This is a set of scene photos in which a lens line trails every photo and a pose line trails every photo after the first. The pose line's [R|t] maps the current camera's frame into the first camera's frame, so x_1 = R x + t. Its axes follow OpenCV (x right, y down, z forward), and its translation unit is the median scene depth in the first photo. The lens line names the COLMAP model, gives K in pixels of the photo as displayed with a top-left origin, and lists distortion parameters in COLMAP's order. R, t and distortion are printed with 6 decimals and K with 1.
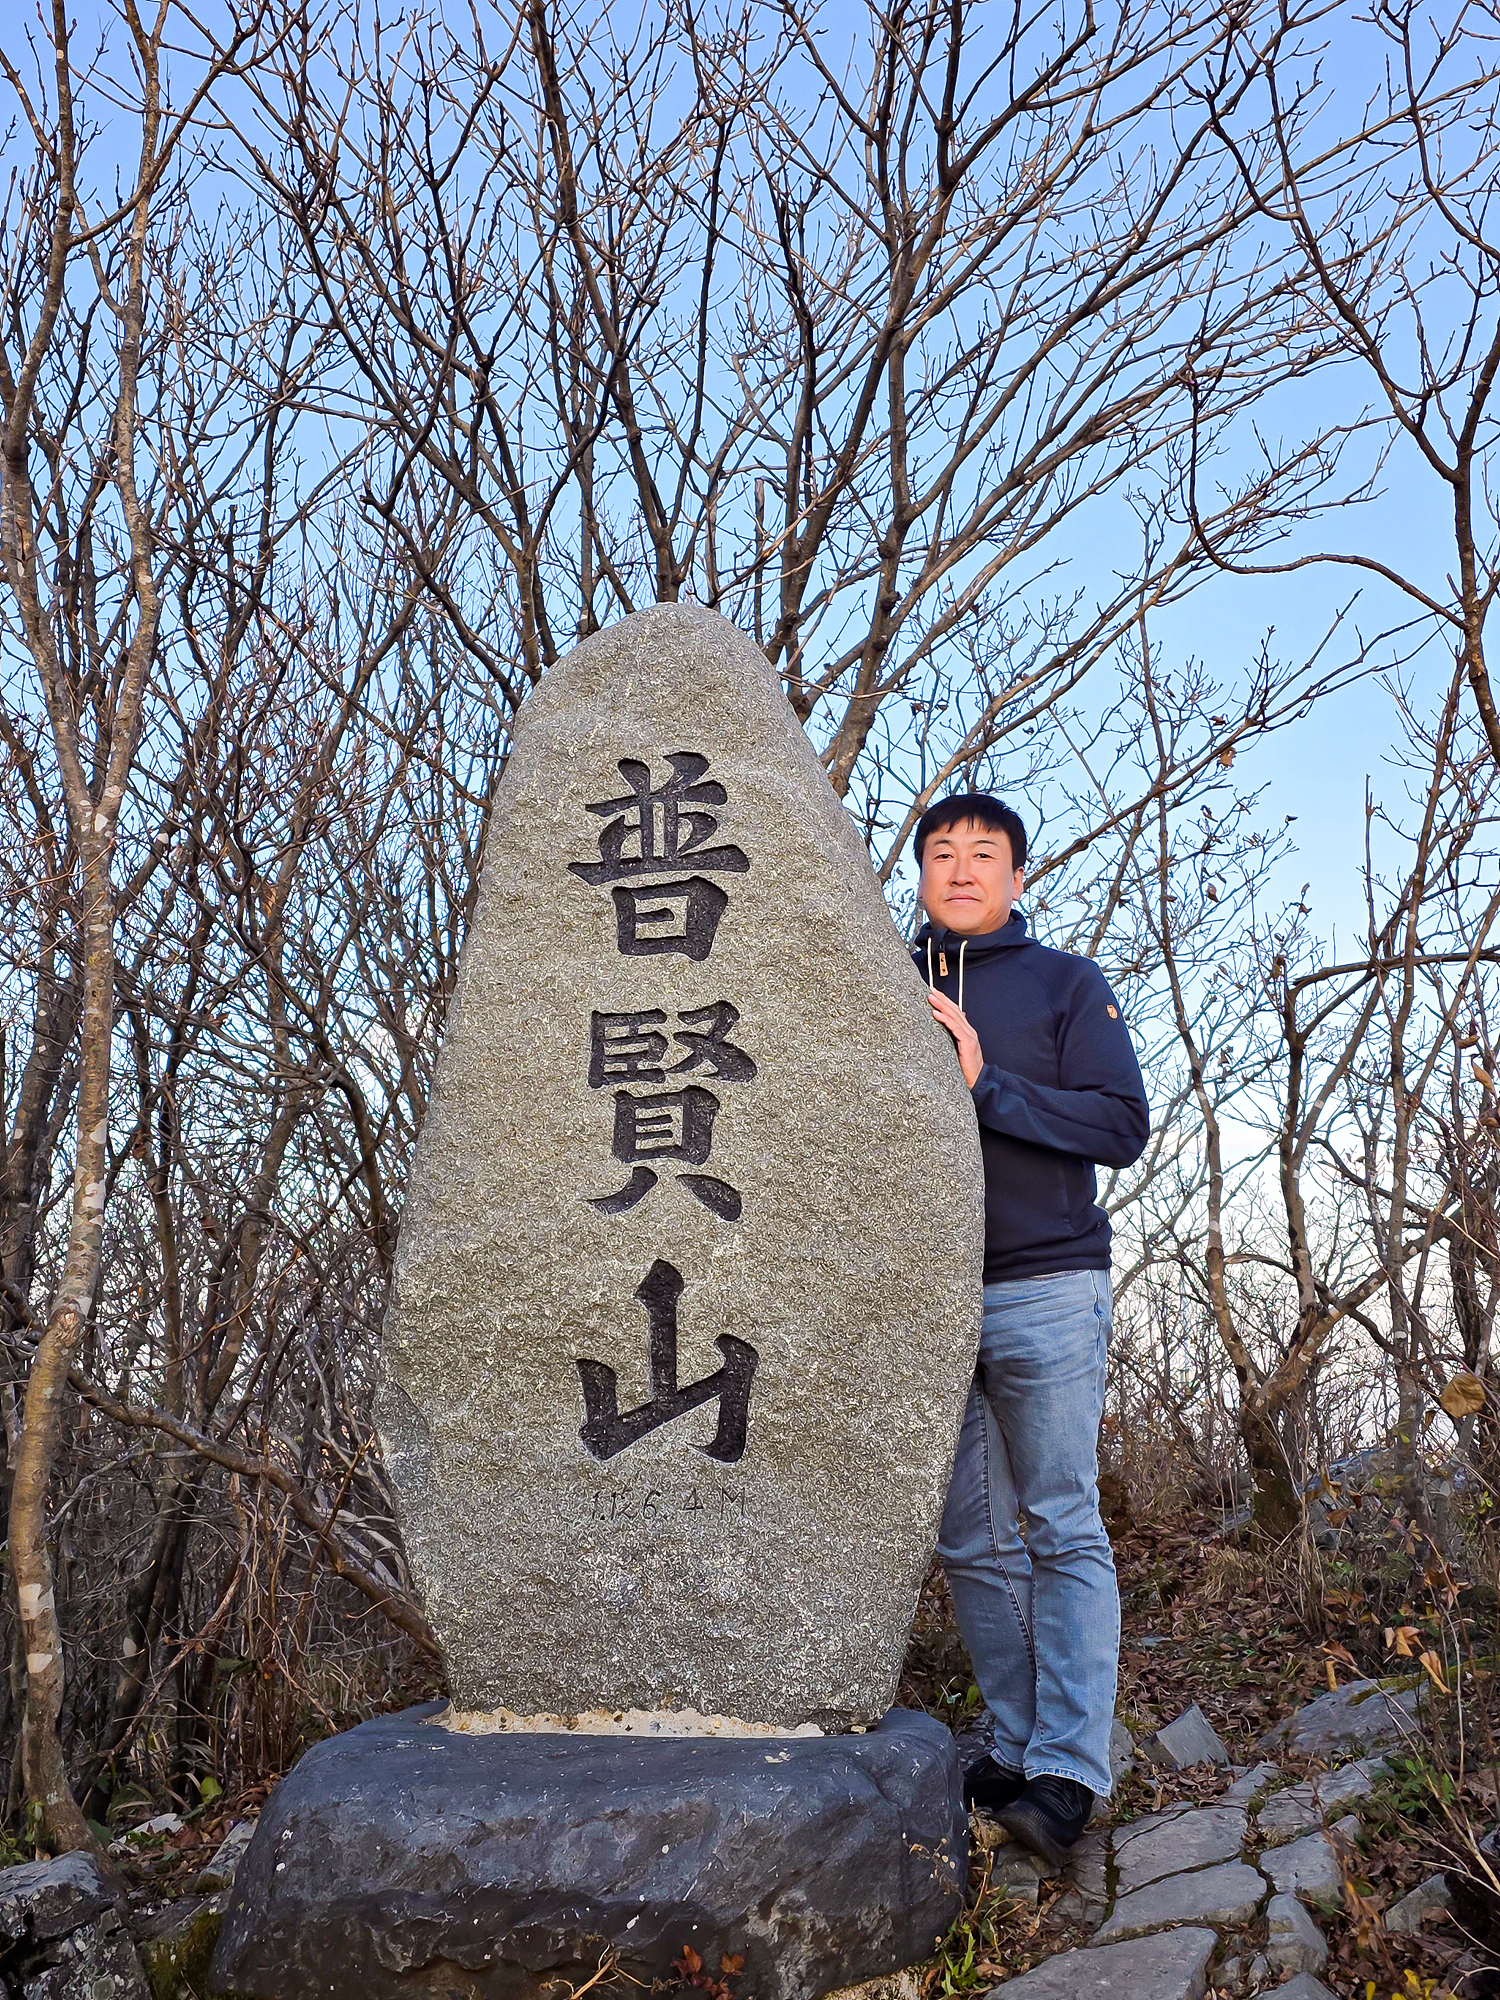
lens RADIAL K [[1929.9, 0, 768.5], [0, 1929.9, 1002.2], [0, 0, 1]] dist [0.046805, 0.000000]
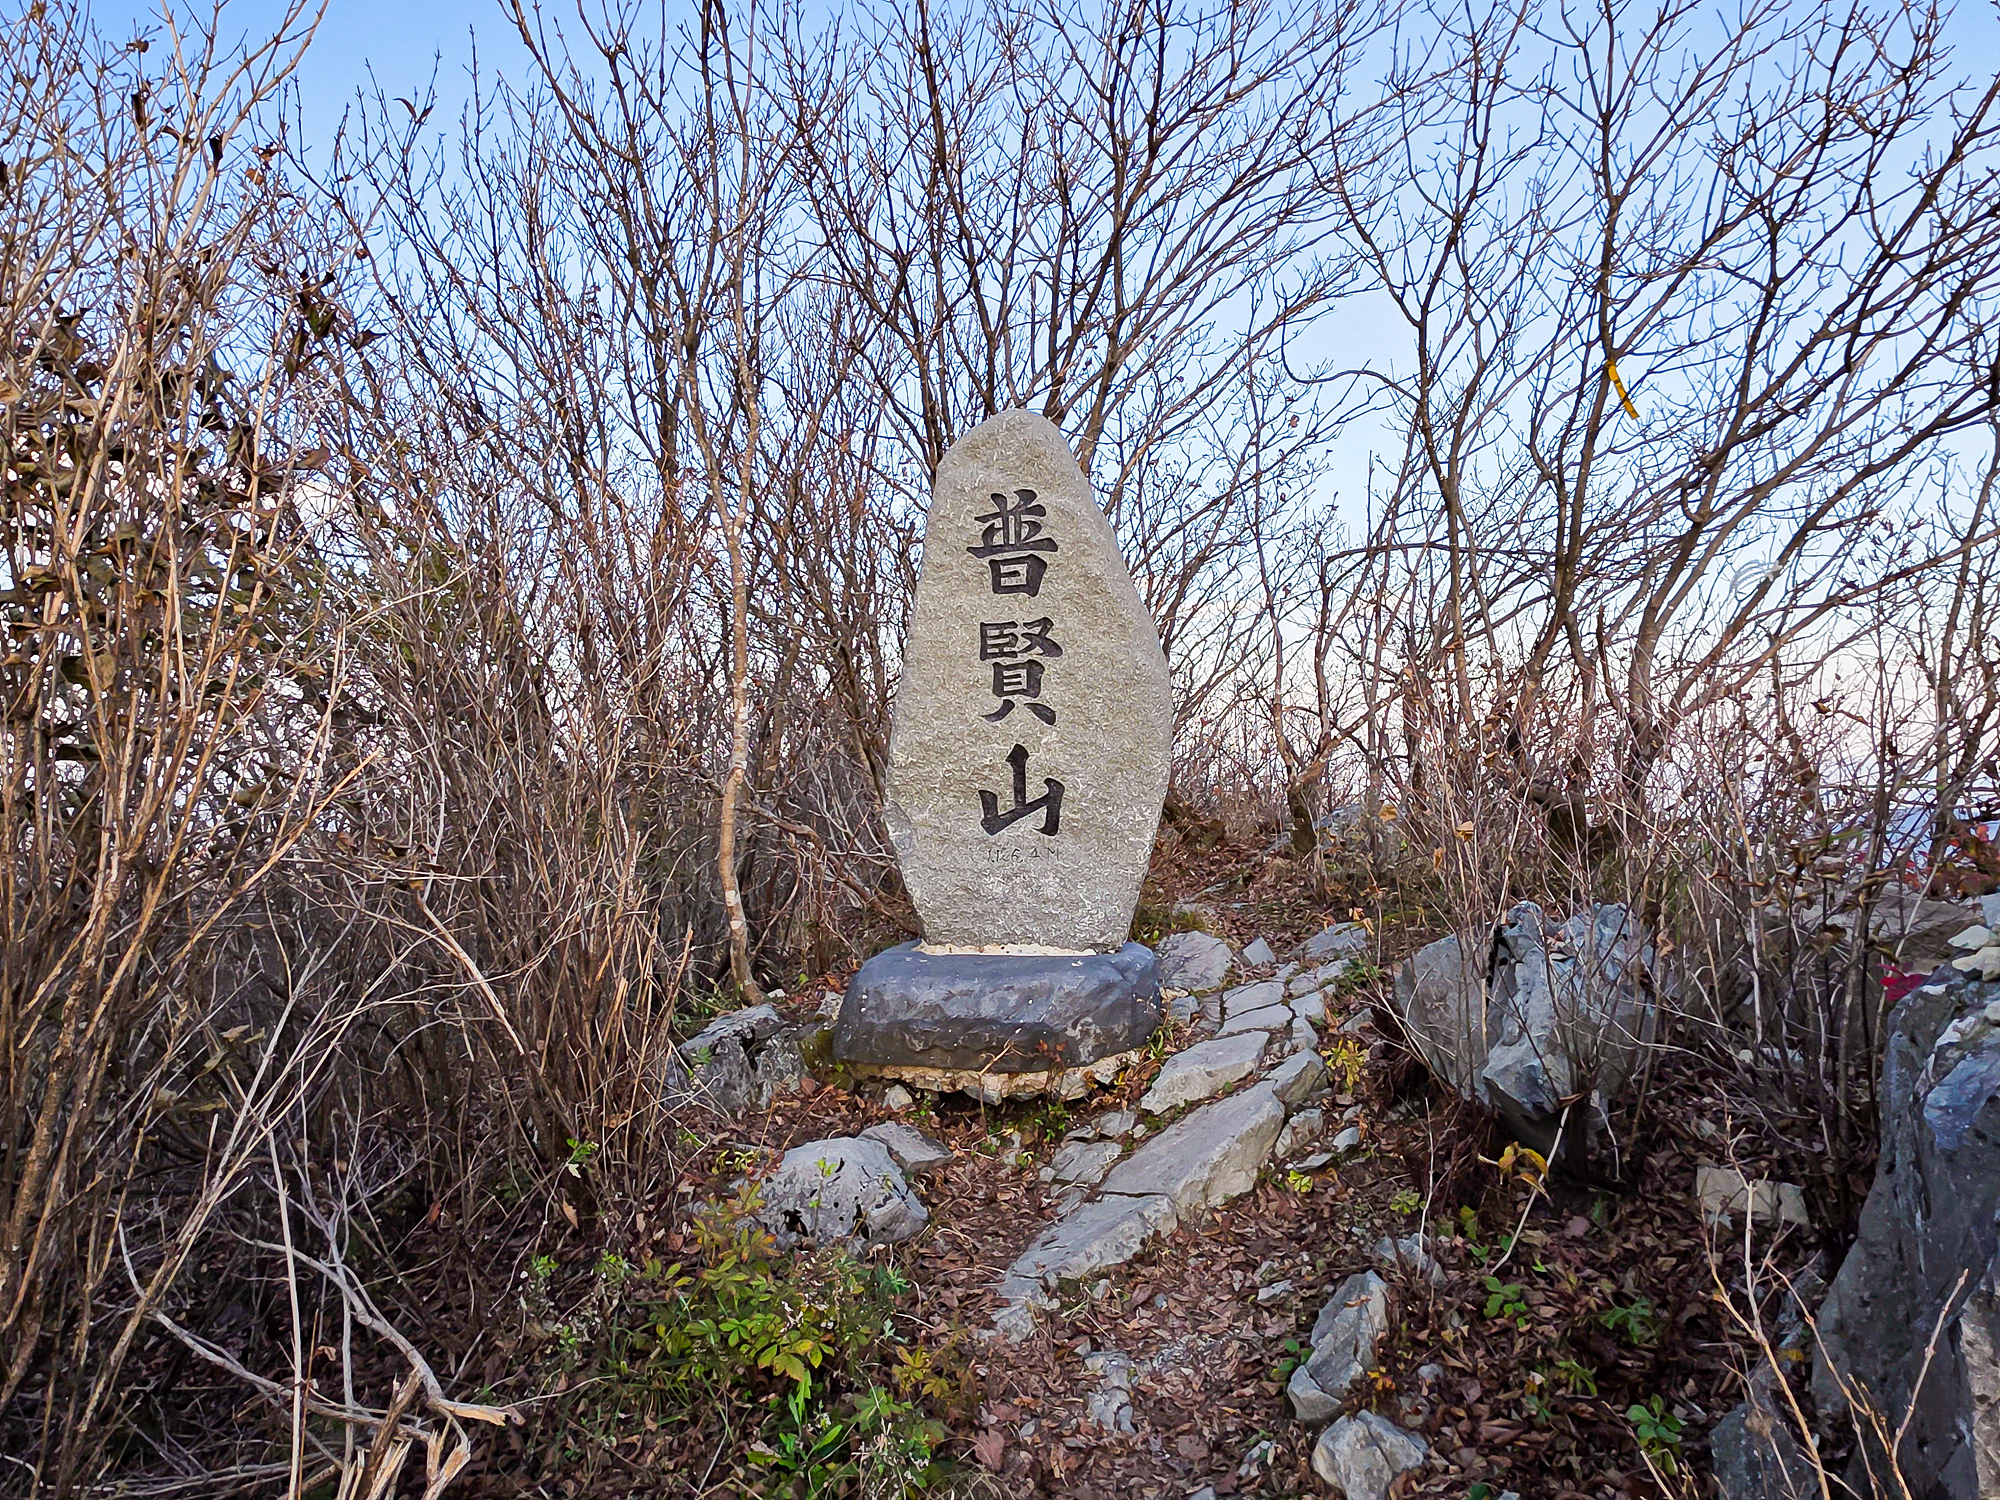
lens RADIAL K [[1181.3, 0, 996.1], [0, 1181.3, 760.9], [0, 0, 1]] dist [0.004994, 0.000791]
pose [[0.999920, -0.011341, -0.005673, -0.070408], [0.012253, 0.979291, 0.202085, -0.105518], [0.003263, -0.202139, 0.979351, -0.258242]]
